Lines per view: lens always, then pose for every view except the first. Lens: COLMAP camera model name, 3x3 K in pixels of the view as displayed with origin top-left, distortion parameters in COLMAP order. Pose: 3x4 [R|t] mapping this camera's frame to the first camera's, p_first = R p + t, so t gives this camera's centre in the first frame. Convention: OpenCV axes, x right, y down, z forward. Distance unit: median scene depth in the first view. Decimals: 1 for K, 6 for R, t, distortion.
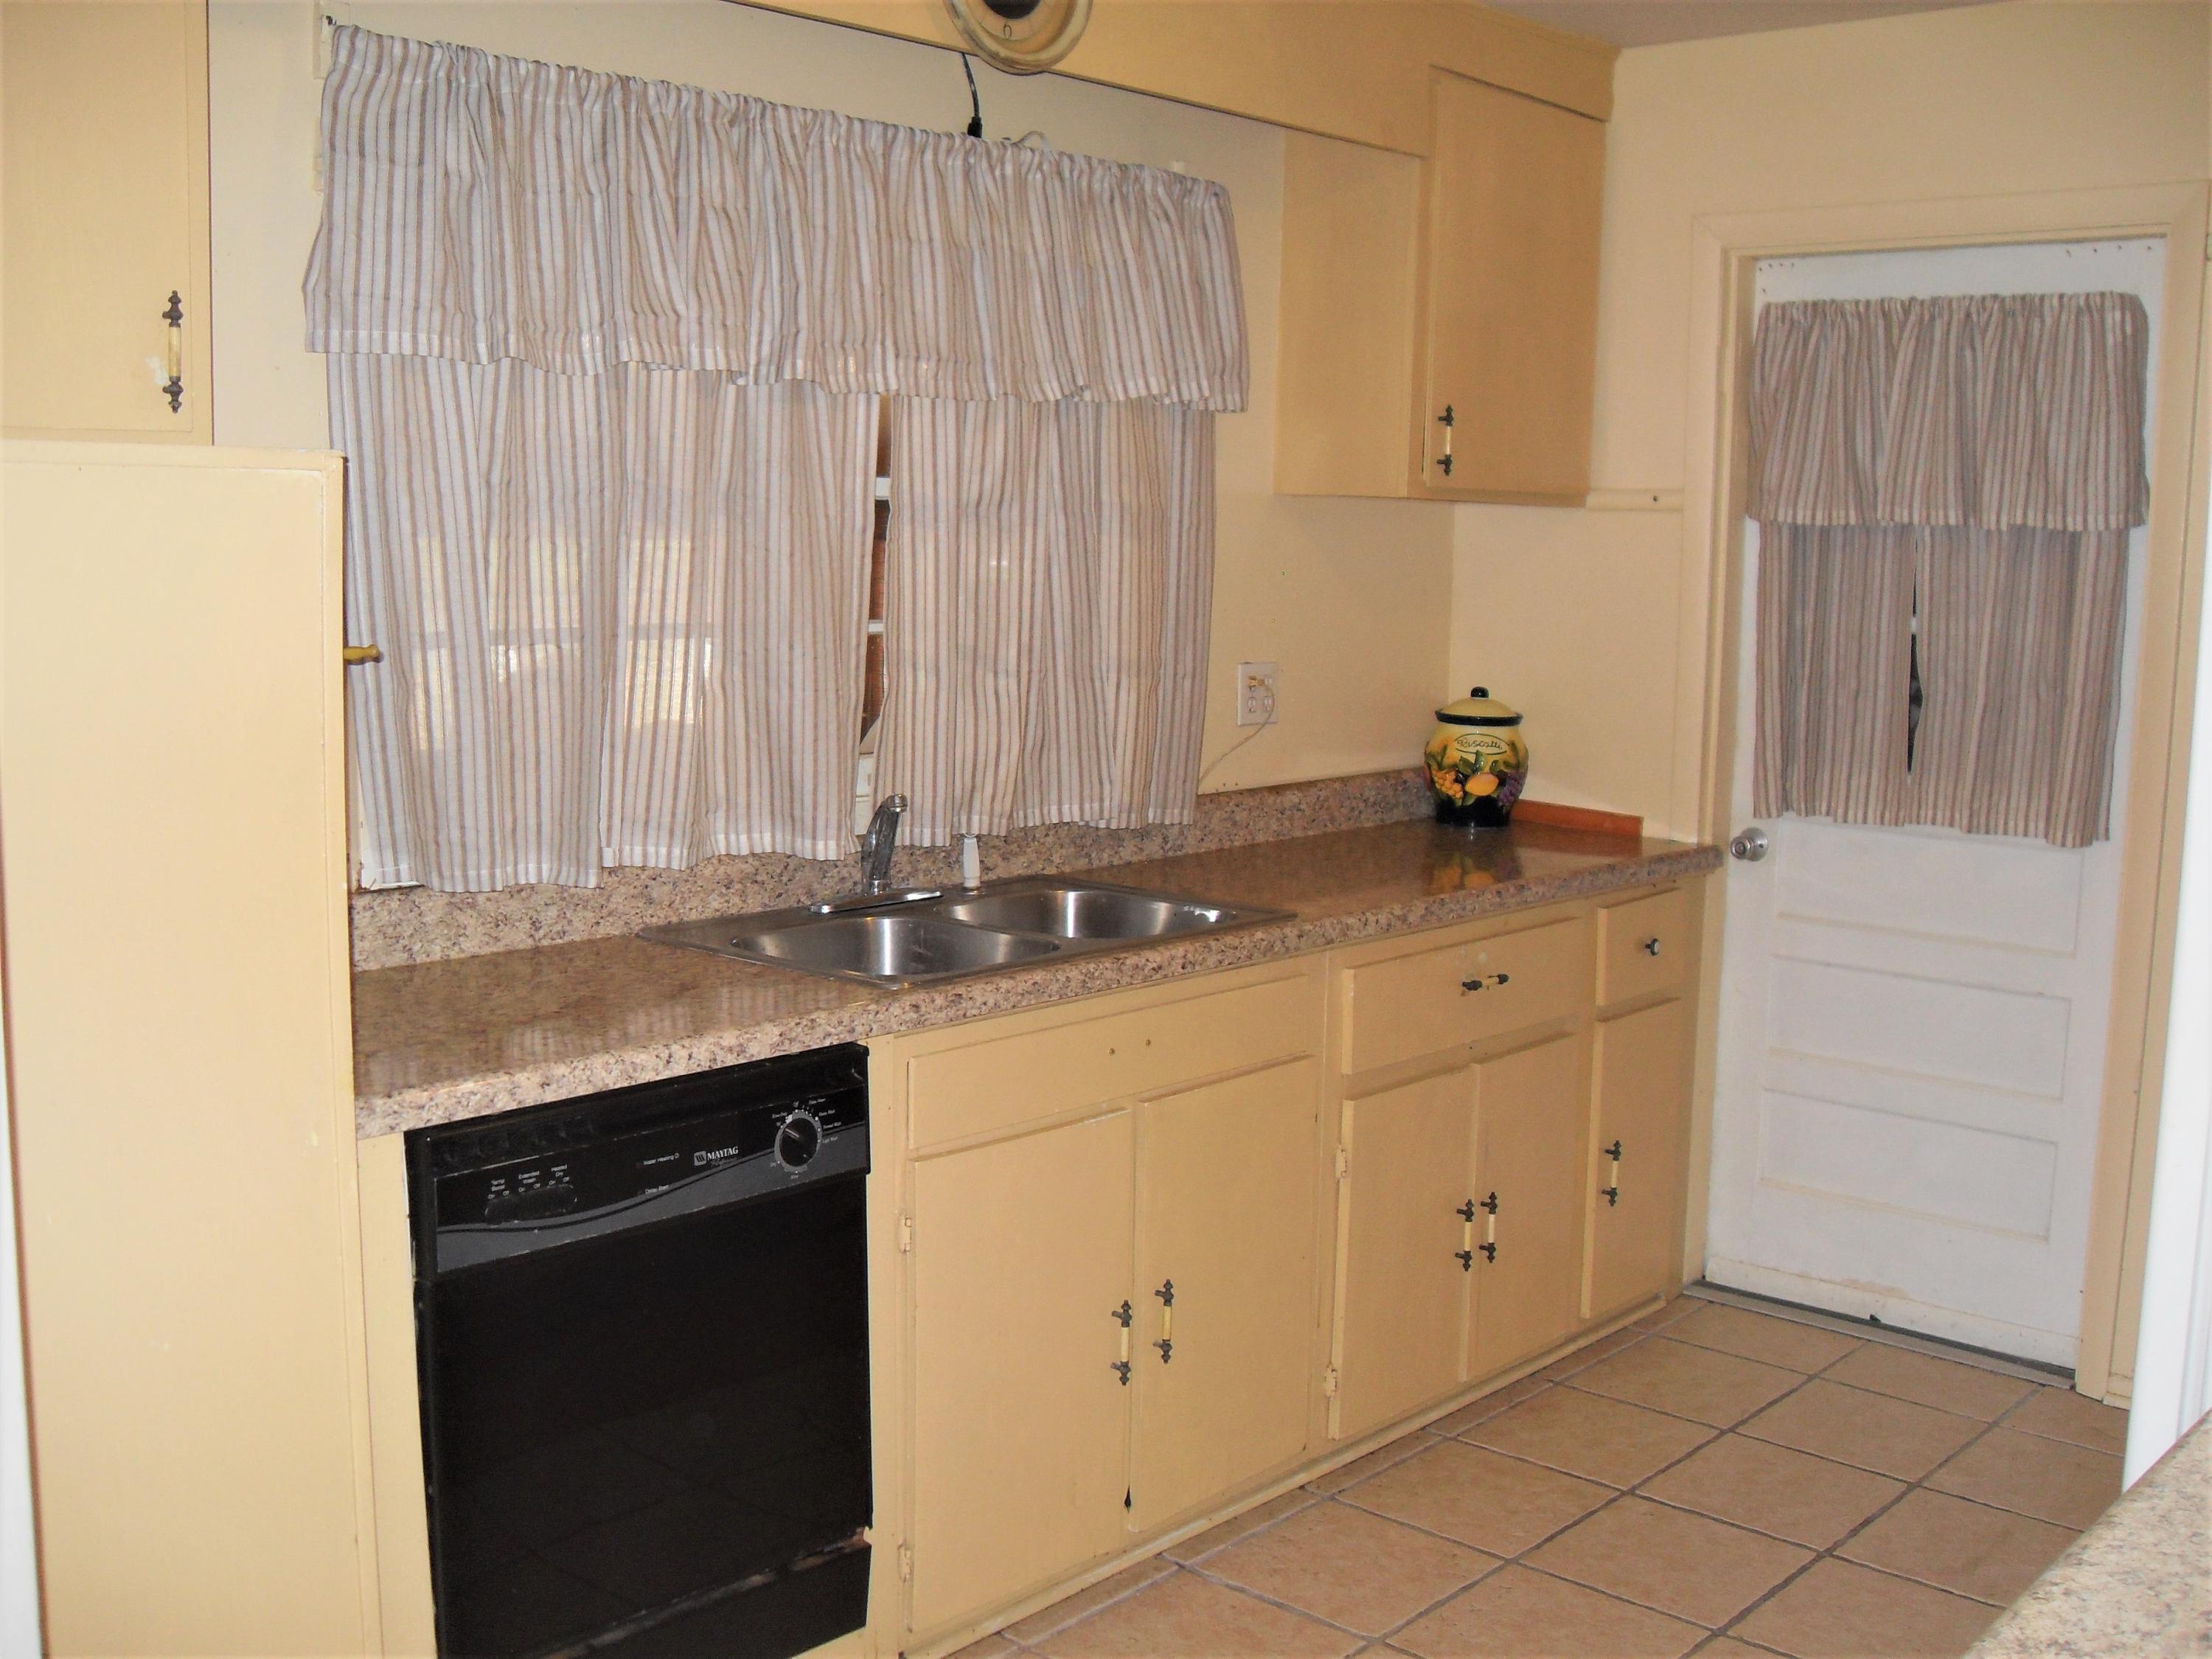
lens RADIAL K [[2300.0, 0, 1112.1], [0, 2300.0, 879.0], [0, 0, 1]] dist [-0.199432, 0.213517]
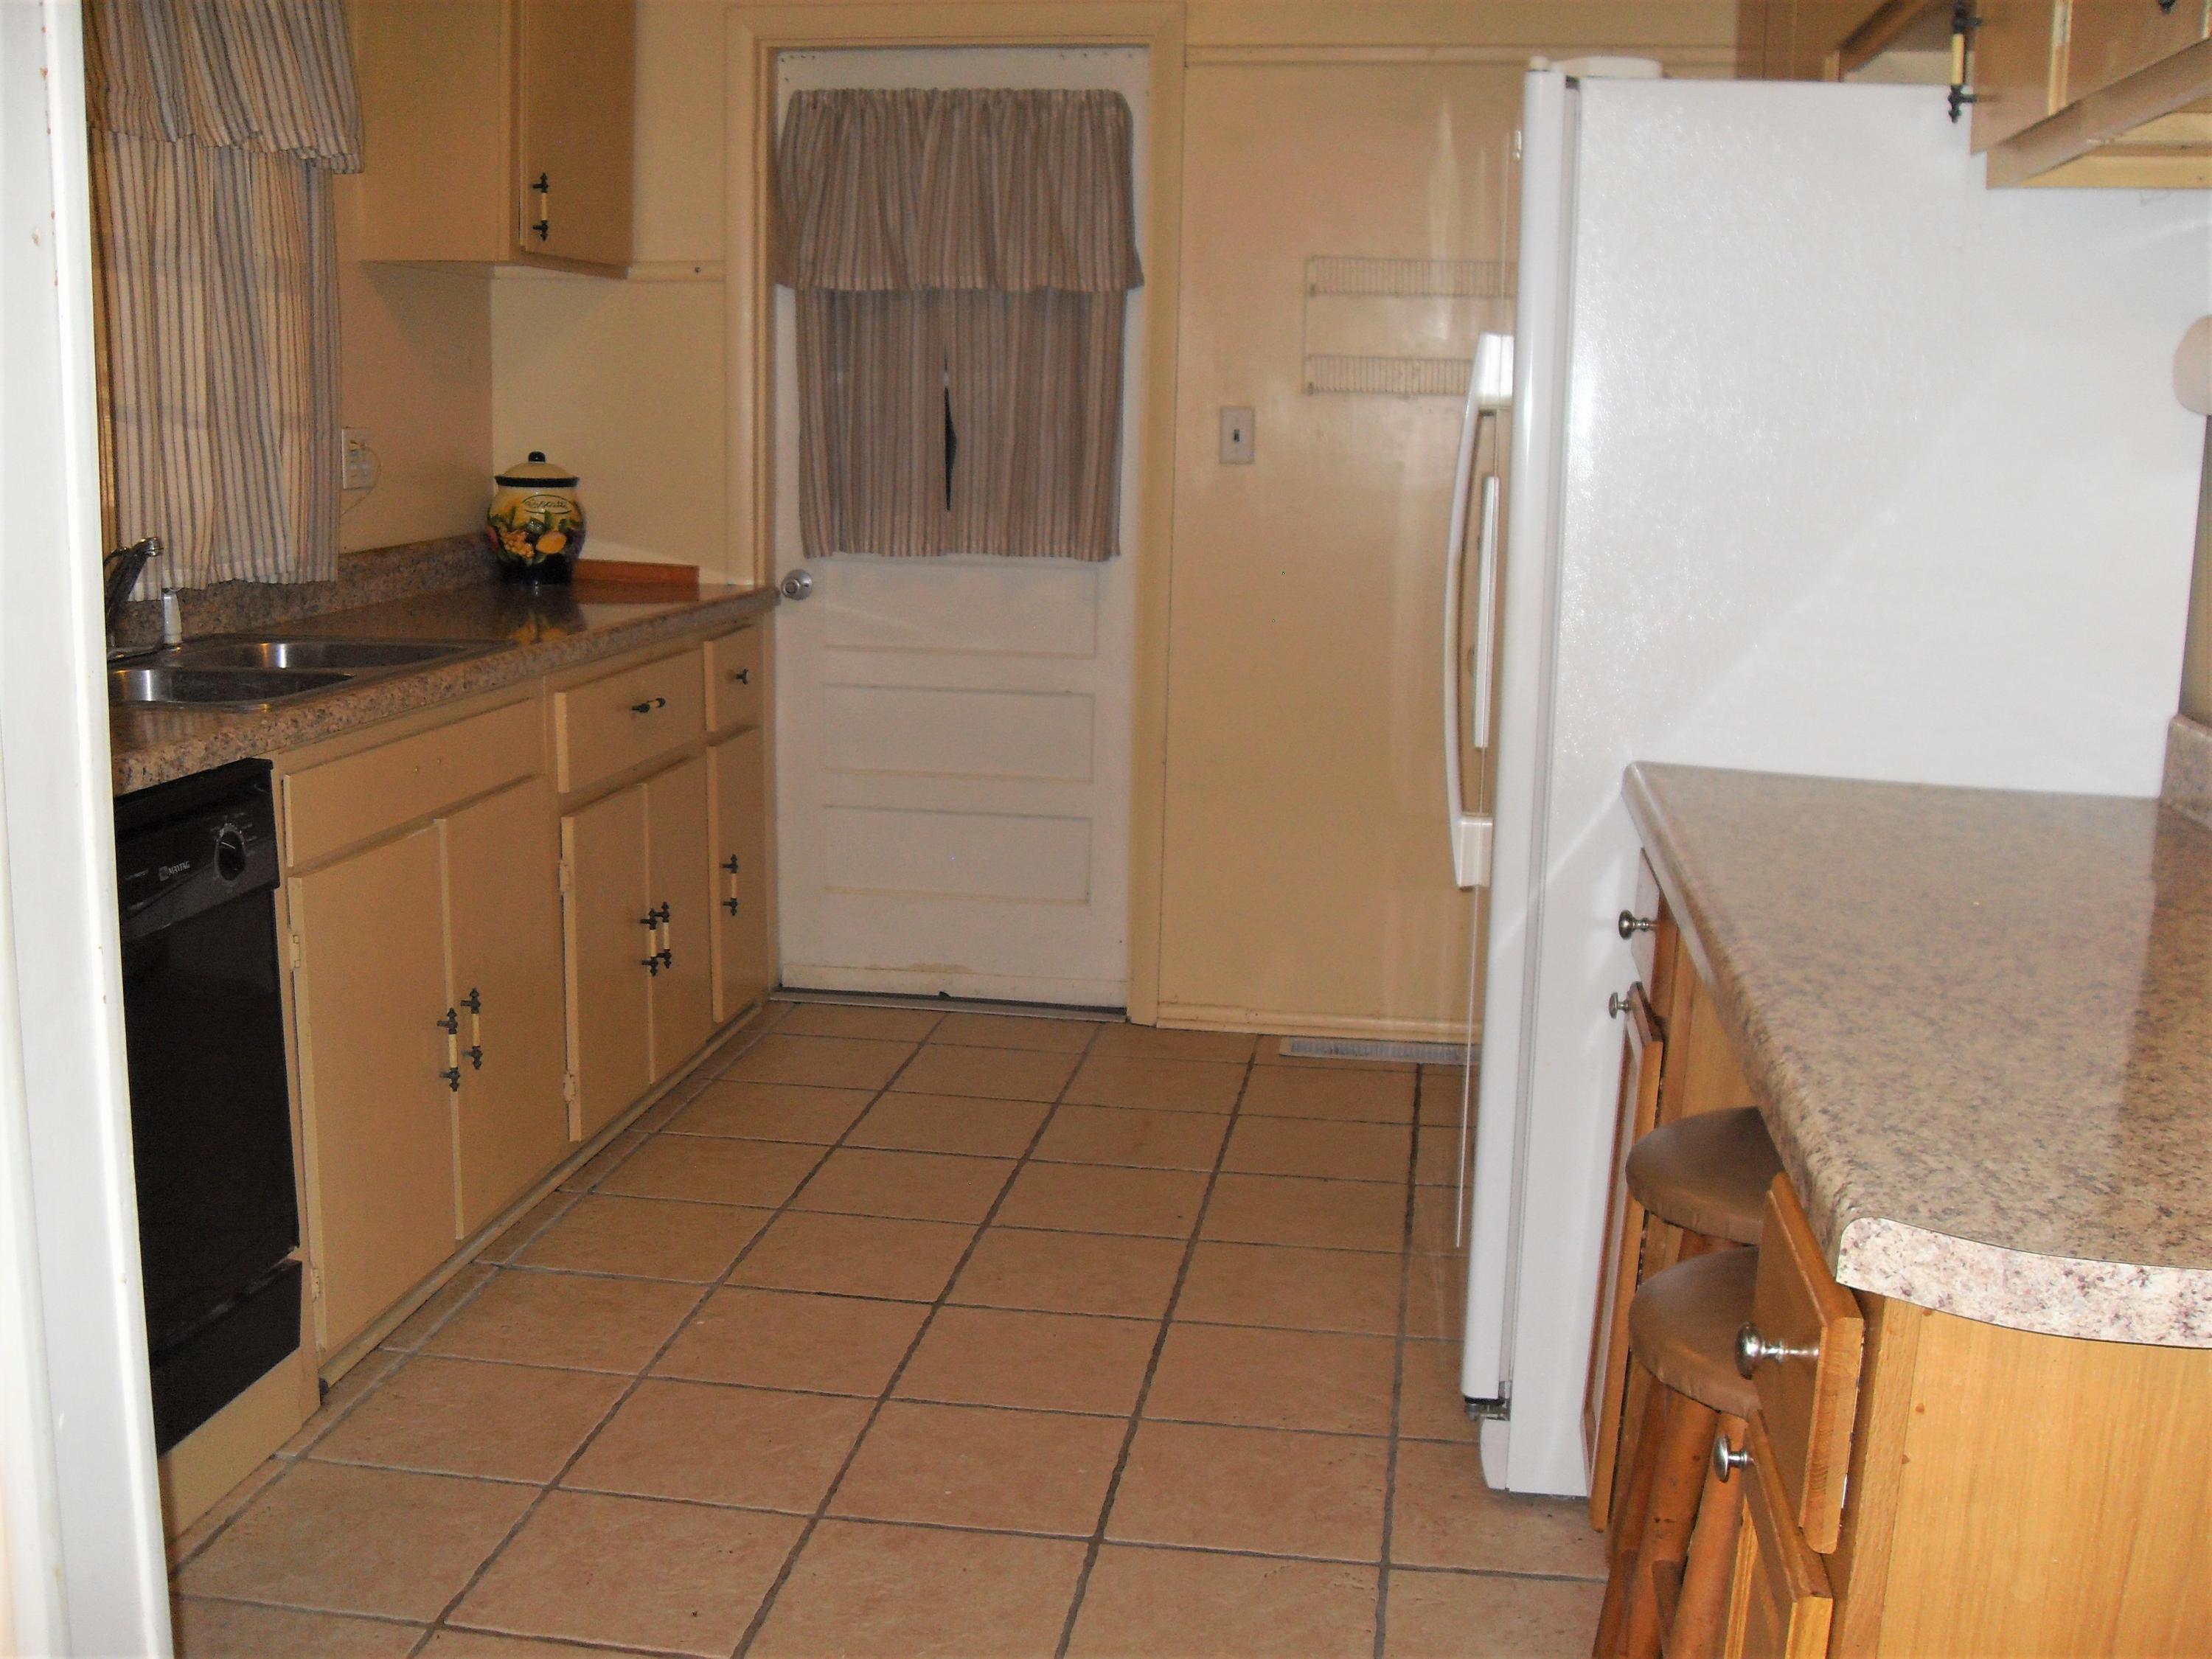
lens RADIAL K [[2300.0, 0, 1112.1], [0, 2300.0, 879.0], [0, 0, 1]] dist [-0.199432, 0.213517]
pose [[0.832977, -0.111331, 0.541991, -0.229952], [0.075705, 0.993268, 0.087679, 0.045164], [-0.548104, -0.032003, 0.835798, -0.020766]]
